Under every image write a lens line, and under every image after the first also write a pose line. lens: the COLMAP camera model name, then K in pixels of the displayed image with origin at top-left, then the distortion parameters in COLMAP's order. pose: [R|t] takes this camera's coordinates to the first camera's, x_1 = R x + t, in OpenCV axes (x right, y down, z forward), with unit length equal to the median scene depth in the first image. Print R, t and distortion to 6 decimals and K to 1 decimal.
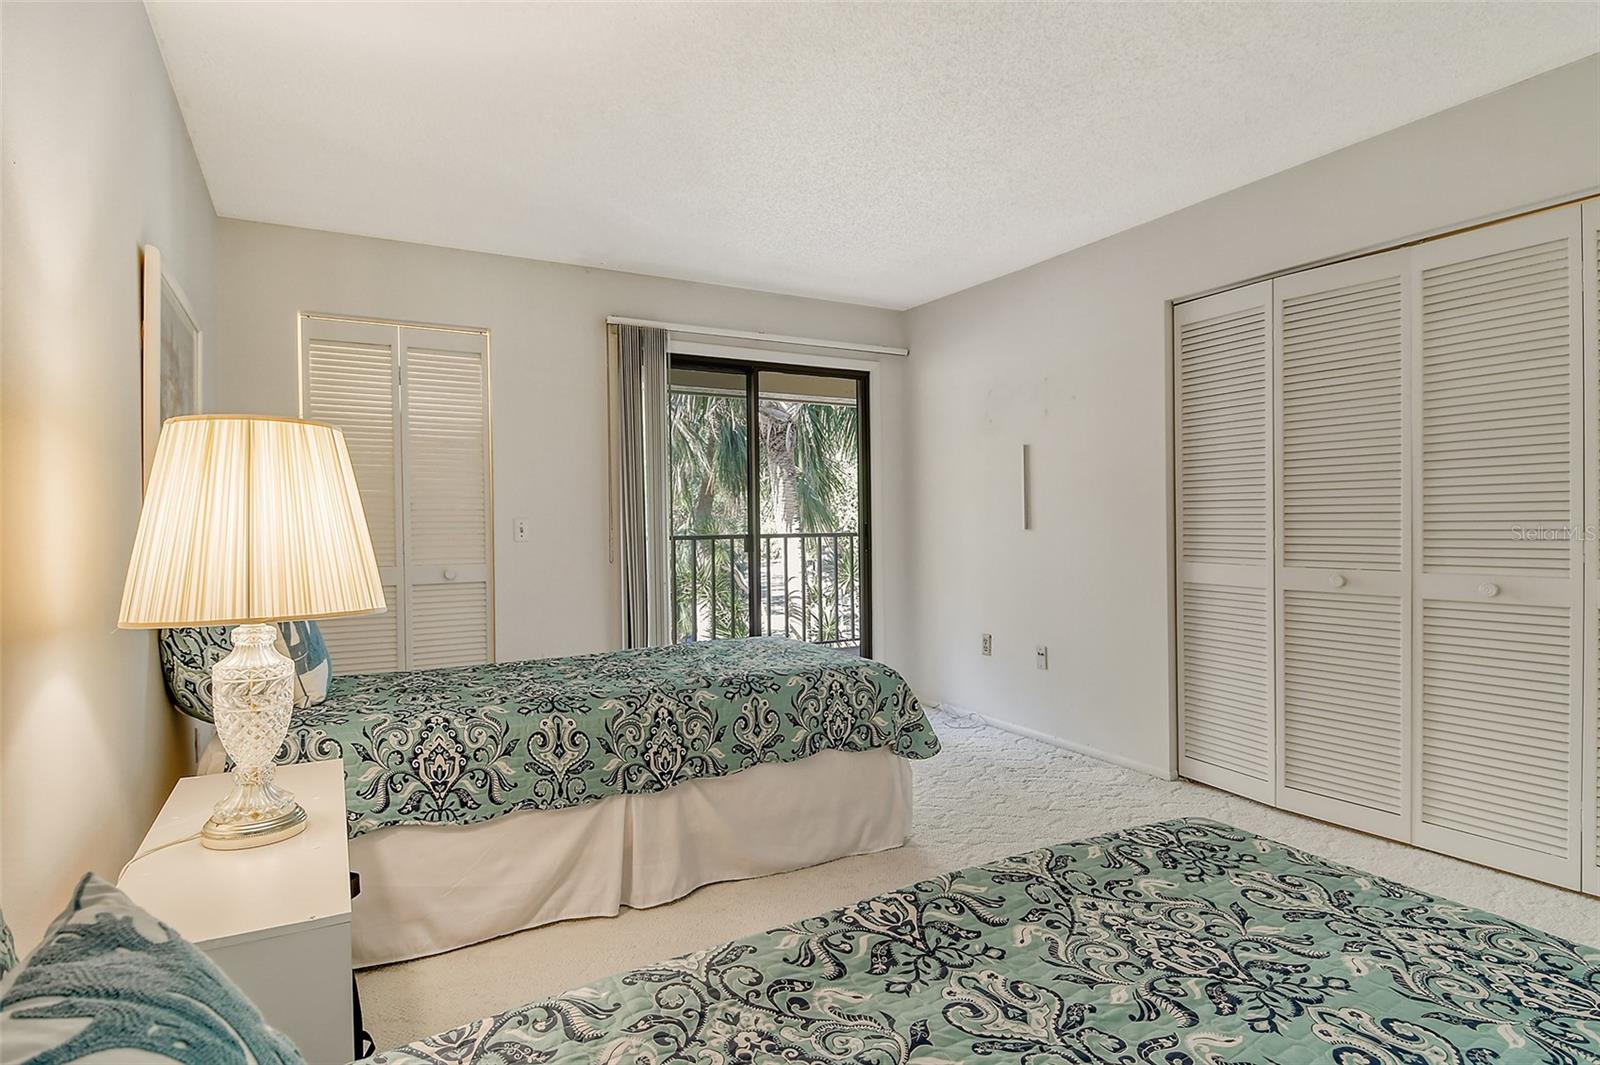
lens RADIAL K [[846.8, 0, 823.2], [0, 846.8, 520.7], [0, 0, 1]] dist [0.026941, -0.024371]
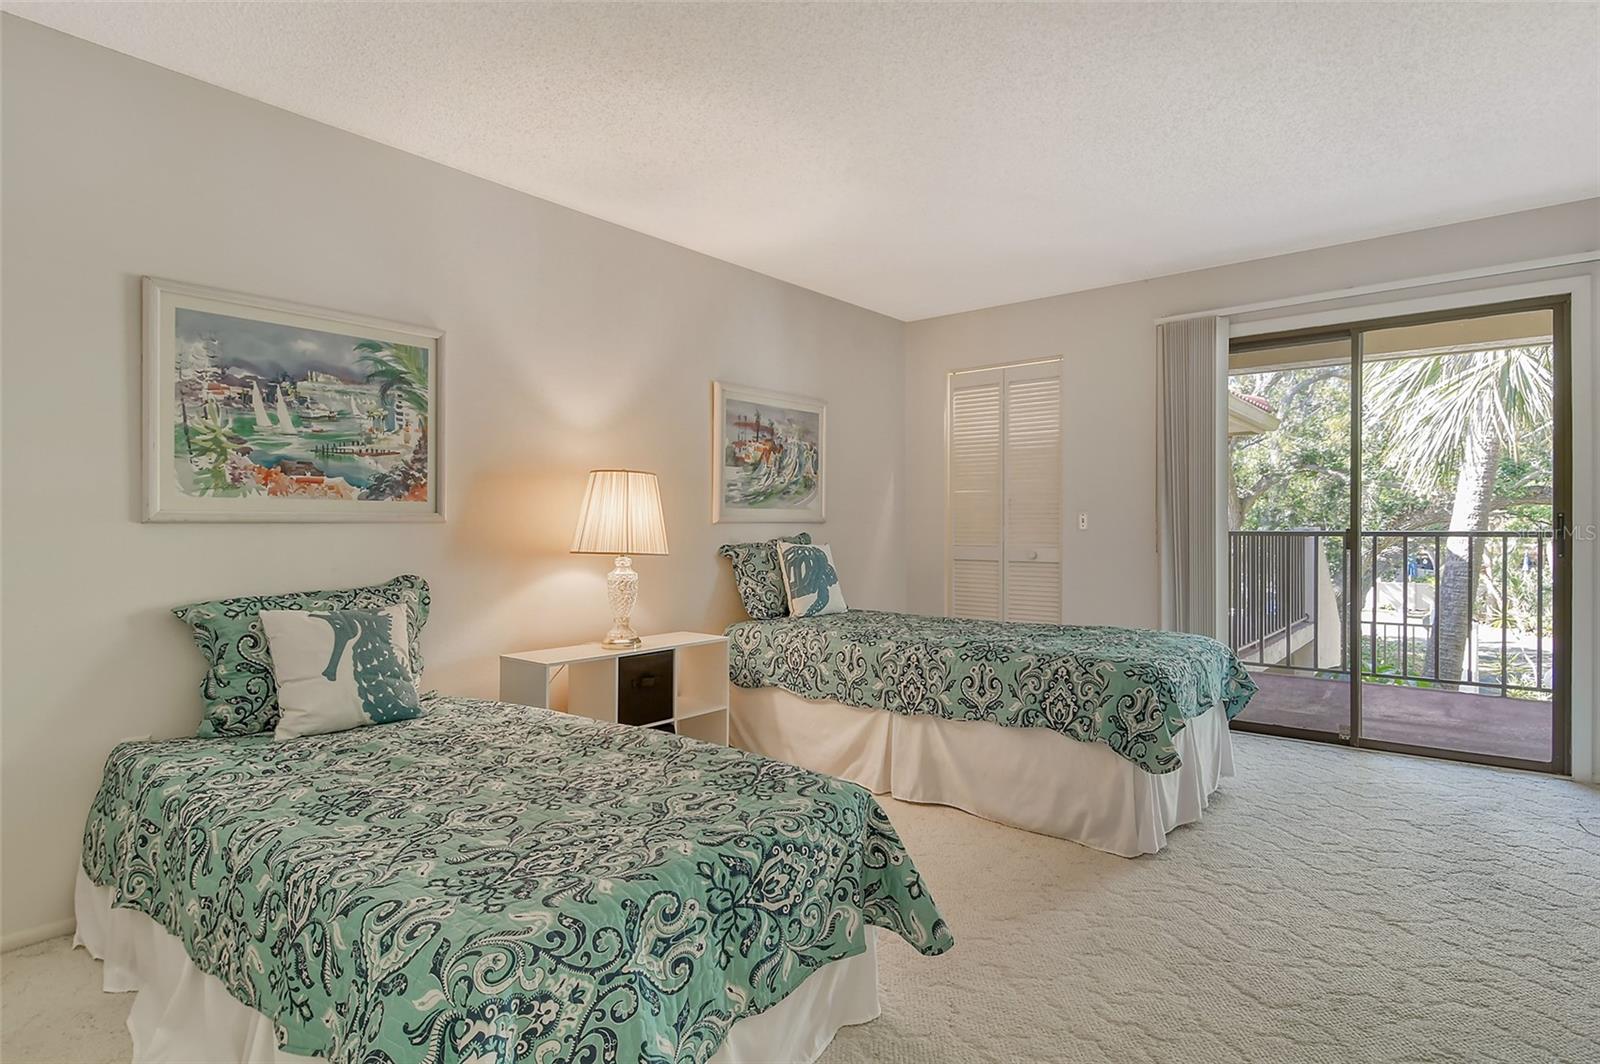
lens RADIAL K [[846.8, 0, 823.2], [0, 846.8, 520.2], [0, 0, 1]] dist [0.026941, -0.024371]
pose [[0.350333, 0.004799, -0.936613, 0.927689], [-0.002035, 0.999988, 0.004362, 0.007793], [0.936623, 0.000378, 0.350338, 0.387034]]
